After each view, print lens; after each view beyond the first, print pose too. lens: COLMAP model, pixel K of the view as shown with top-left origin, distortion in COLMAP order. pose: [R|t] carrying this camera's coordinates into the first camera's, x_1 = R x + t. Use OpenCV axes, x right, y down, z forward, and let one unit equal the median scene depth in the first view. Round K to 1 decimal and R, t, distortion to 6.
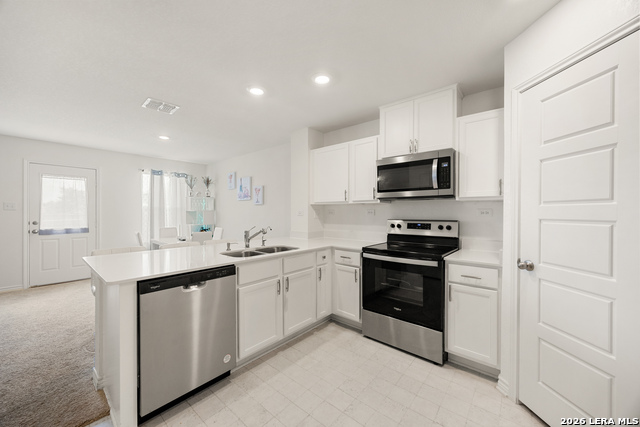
lens RADIAL K [[245.1, 0, 317.8], [0, 245.1, 213.5], [0, 0, 1]] dist [0.000095, -0.000078]
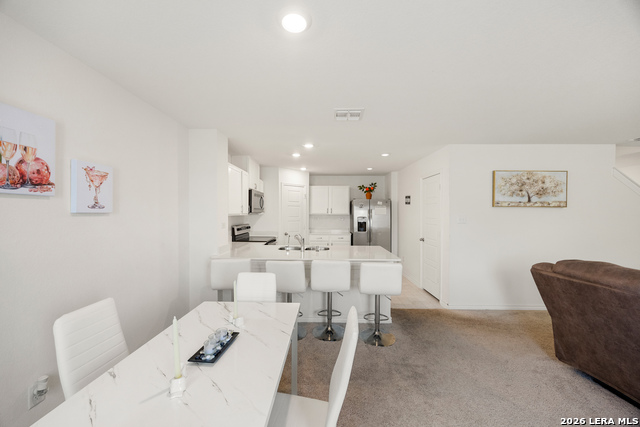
lens RADIAL K [[245.1, 0, 320.2], [0, 245.1, 213.8], [0, 0, 1]] dist [0.000095, -0.000078]
pose [[-0.641177, -0.008518, 0.767346, -1.321397], [-0.002125, 0.999954, 0.009325, -0.070979], [-0.767390, 0.004348, -0.641166, 1.720492]]
